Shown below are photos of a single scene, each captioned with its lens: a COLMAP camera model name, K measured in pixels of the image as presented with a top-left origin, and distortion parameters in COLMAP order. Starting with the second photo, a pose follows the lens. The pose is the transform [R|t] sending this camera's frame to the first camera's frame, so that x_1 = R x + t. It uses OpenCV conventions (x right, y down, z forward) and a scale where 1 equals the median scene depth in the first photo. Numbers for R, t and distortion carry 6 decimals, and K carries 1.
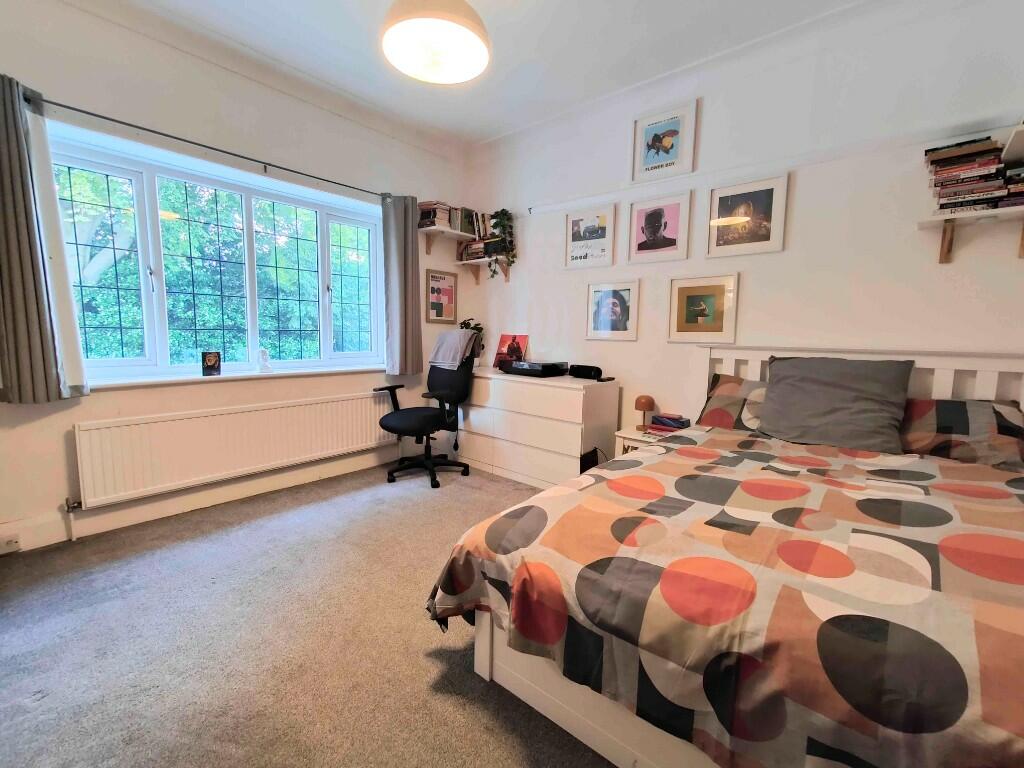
lens RADIAL K [[451.5, 0, 513.7], [0, 451.5, 384.1], [0, 0, 1]] dist [0.006175, 0.001694]
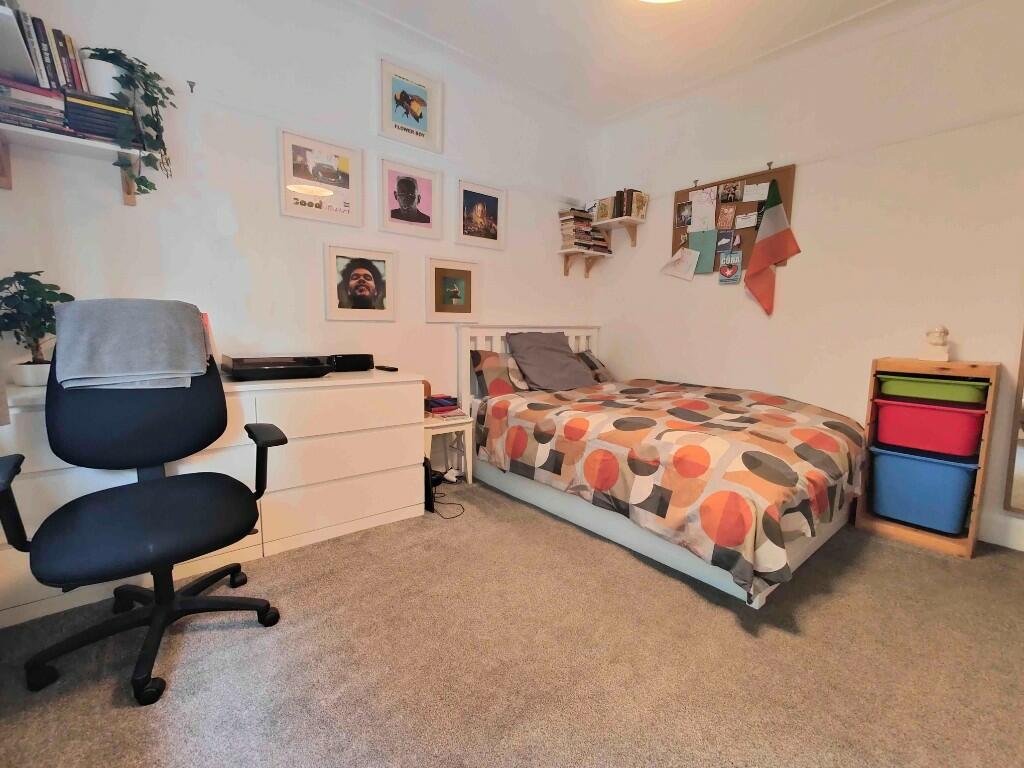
lens RADIAL K [[451.5, 0, 512.4], [0, 451.5, 381.4], [0, 0, 1]] dist [0.006175, 0.001694]
pose [[0.170969, -0.134600, 0.976039, -0.614276], [0.100184, 0.987865, 0.118682, -0.066869], [-0.980170, 0.077493, 0.182379, 0.675218]]
